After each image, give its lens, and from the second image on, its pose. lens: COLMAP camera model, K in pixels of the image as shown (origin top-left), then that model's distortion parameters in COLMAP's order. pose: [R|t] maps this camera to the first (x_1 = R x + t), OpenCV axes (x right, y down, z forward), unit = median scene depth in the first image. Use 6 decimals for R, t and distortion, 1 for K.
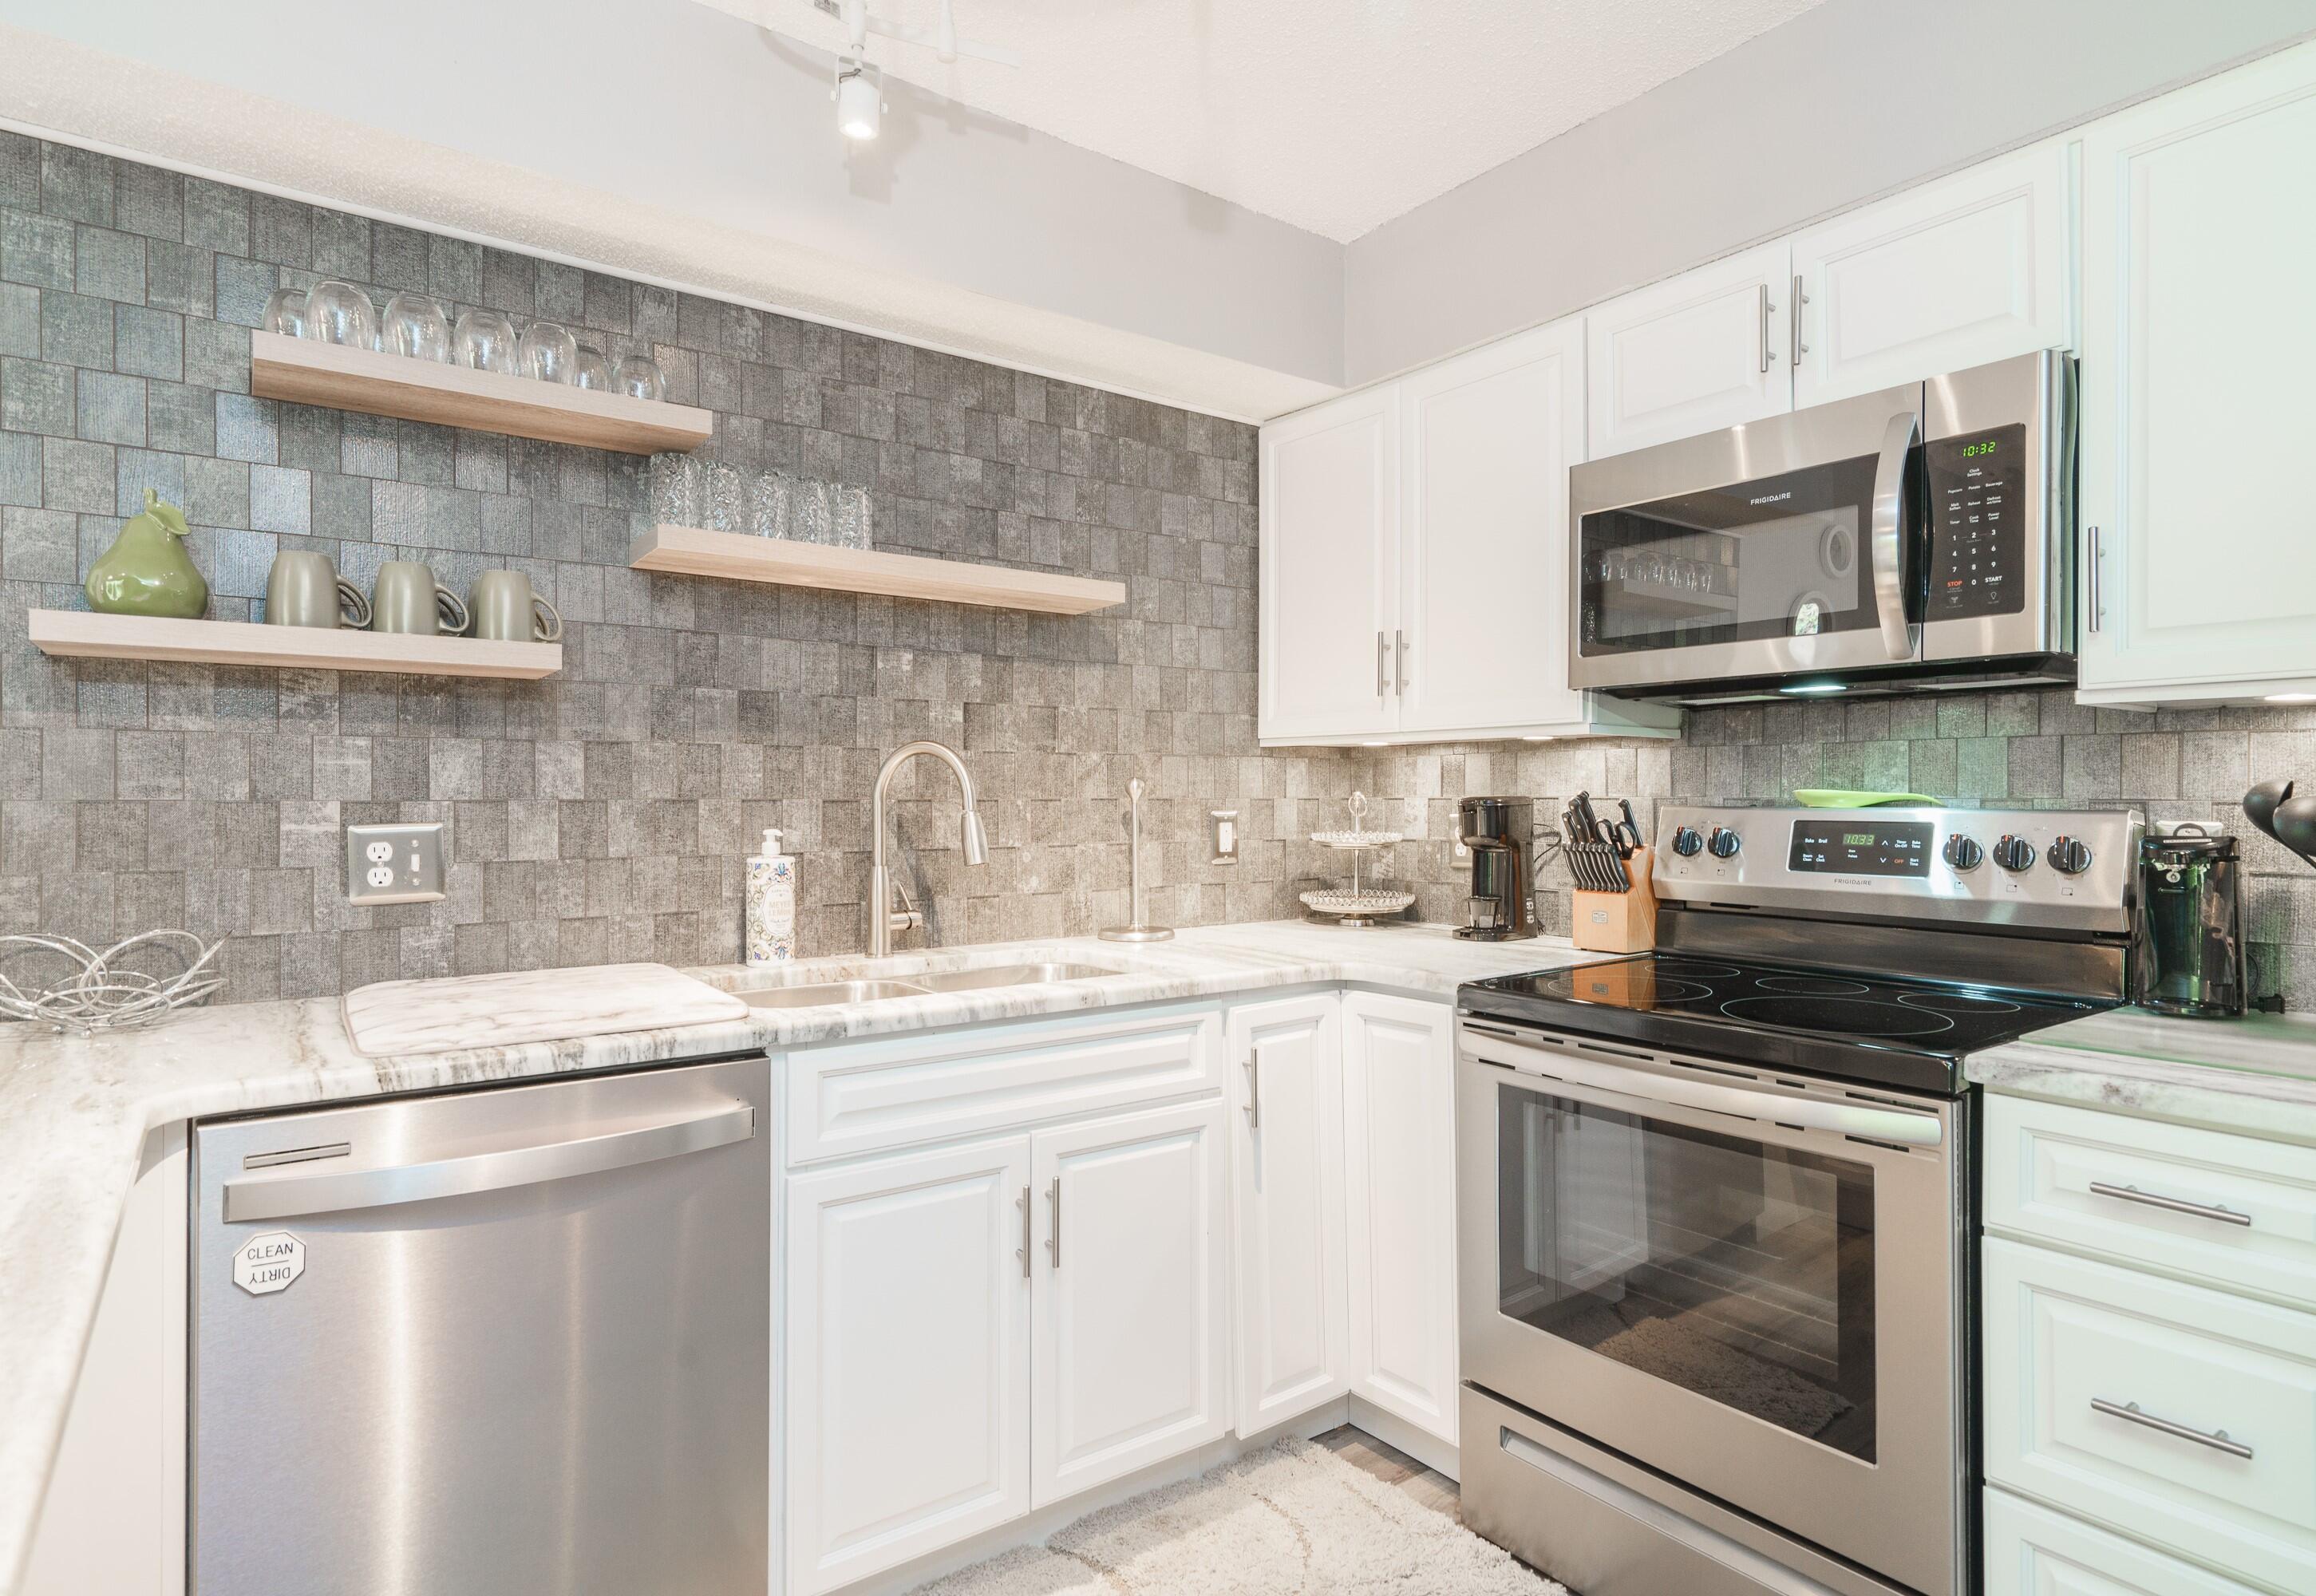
lens RADIAL K [[1273.6, 0, 1158.0], [0, 1273.6, 798.0], [0, 0, 1]] dist [0.001002, 0.000910]
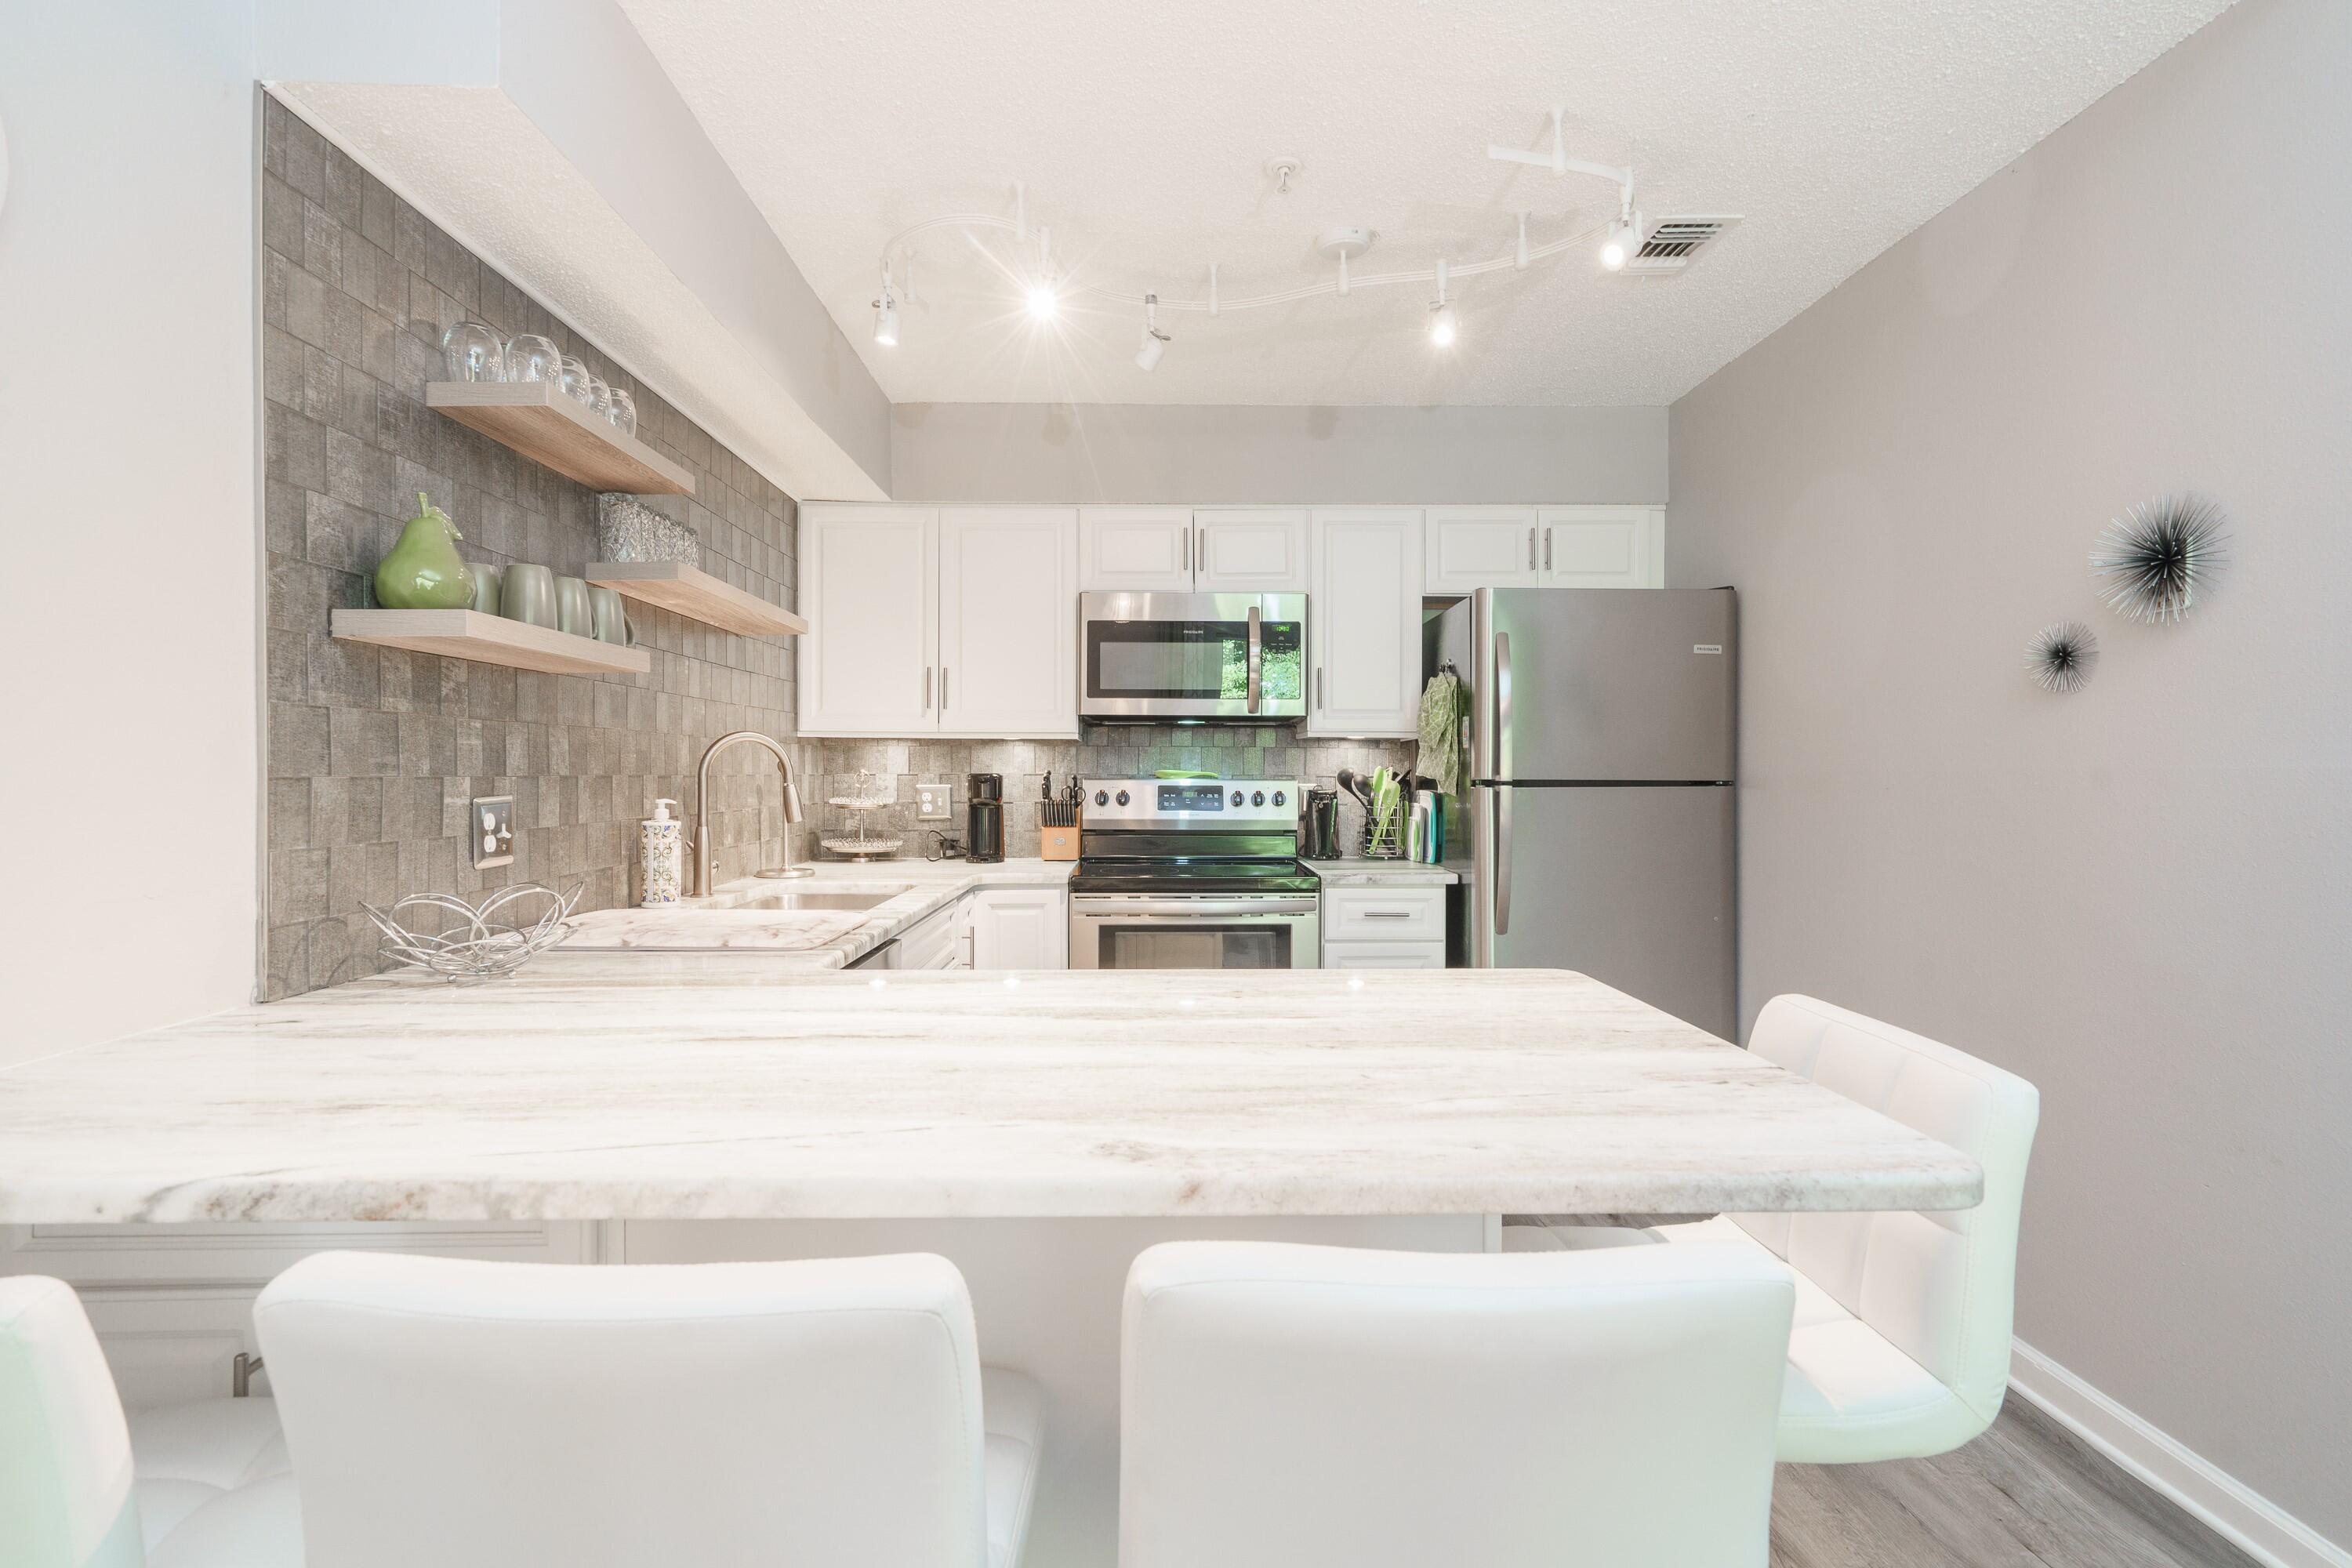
lens RADIAL K [[1166.1, 0, 1176.0], [0, 1166.1, 784.0], [0, 0, 1]] dist [0.000061, 0.000010]
pose [[0.583485, -0.006288, 0.812100, -1.099687], [-0.001171, 0.999962, 0.008585, -0.000822], [-0.812123, -0.005960, 0.583455, -0.103497]]
